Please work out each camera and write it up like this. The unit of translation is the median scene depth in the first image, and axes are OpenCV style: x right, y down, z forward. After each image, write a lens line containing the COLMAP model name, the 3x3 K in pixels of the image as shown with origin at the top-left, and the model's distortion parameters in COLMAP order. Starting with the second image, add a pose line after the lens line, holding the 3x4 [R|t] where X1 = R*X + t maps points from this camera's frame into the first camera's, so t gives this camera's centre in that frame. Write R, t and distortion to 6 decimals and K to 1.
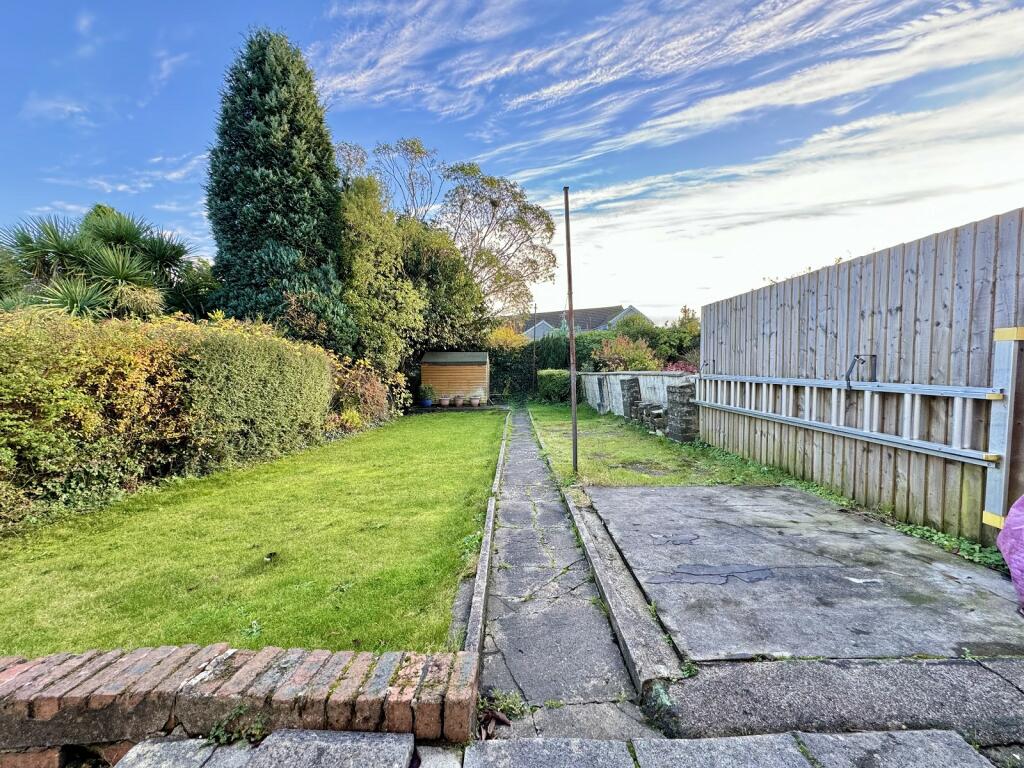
lens RADIAL K [[407.1, 0, 511.7], [0, 407.1, 385.5], [0, 0, 1]] dist [-0.000631, 0.000064]
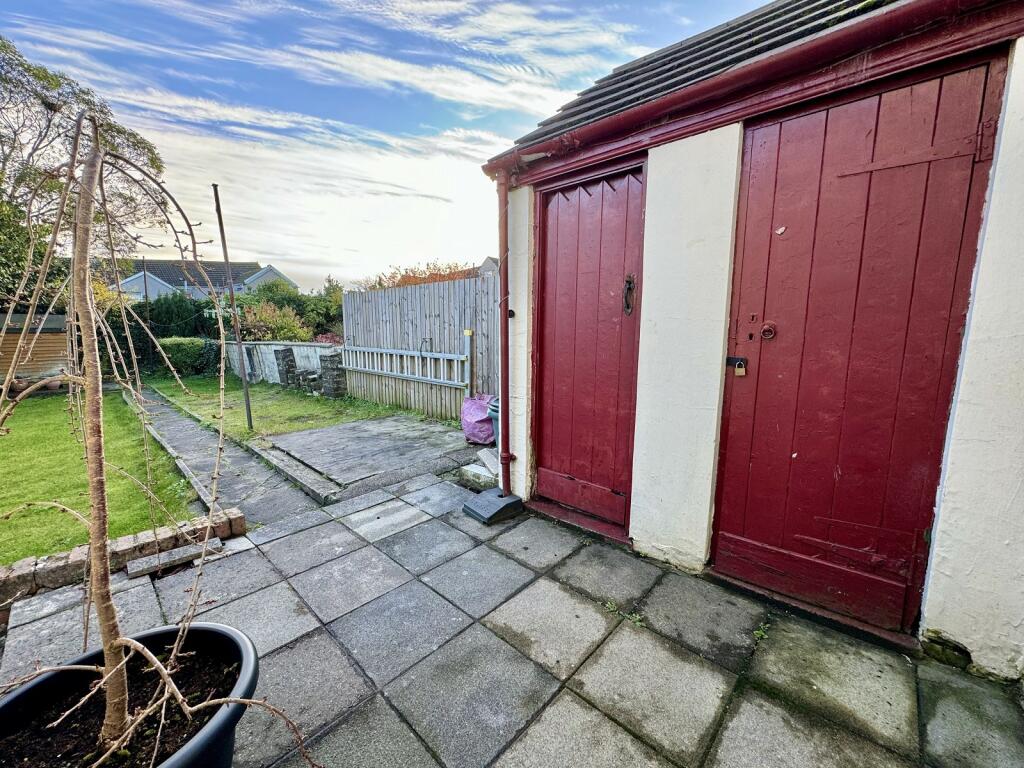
lens RADIAL K [[407.1, 0, 511.7], [0, 407.1, 385.5], [0, 0, 1]] dist [-0.000631, 0.000064]
pose [[0.688163, -0.094889, 0.719325, -0.092453], [0.028706, 0.994196, 0.103686, -0.015348], [-0.724988, -0.050704, 0.686892, -0.224021]]
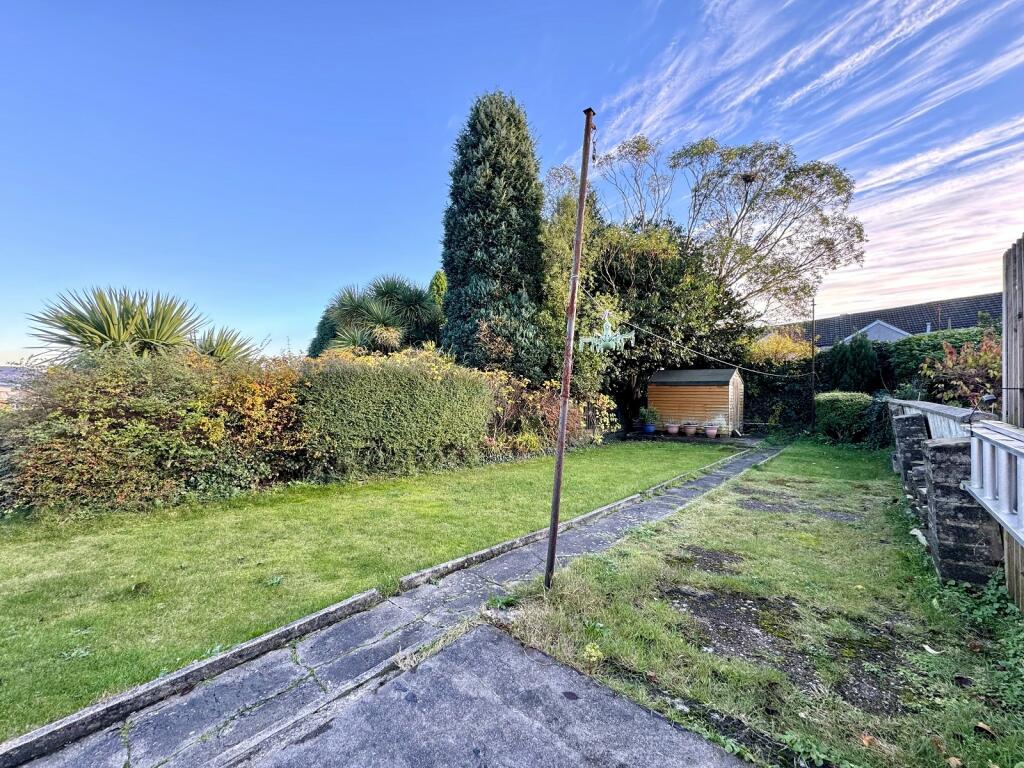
lens RADIAL K [[407.1, 0, 511.7], [0, 407.1, 385.5], [0, 0, 1]] dist [-0.000631, 0.000064]
pose [[0.759407, 0.003072, -0.650608, 0.250967], [-0.031249, 0.999007, -0.031757, -0.024818], [0.649865, 0.044448, 0.758749, 0.265536]]
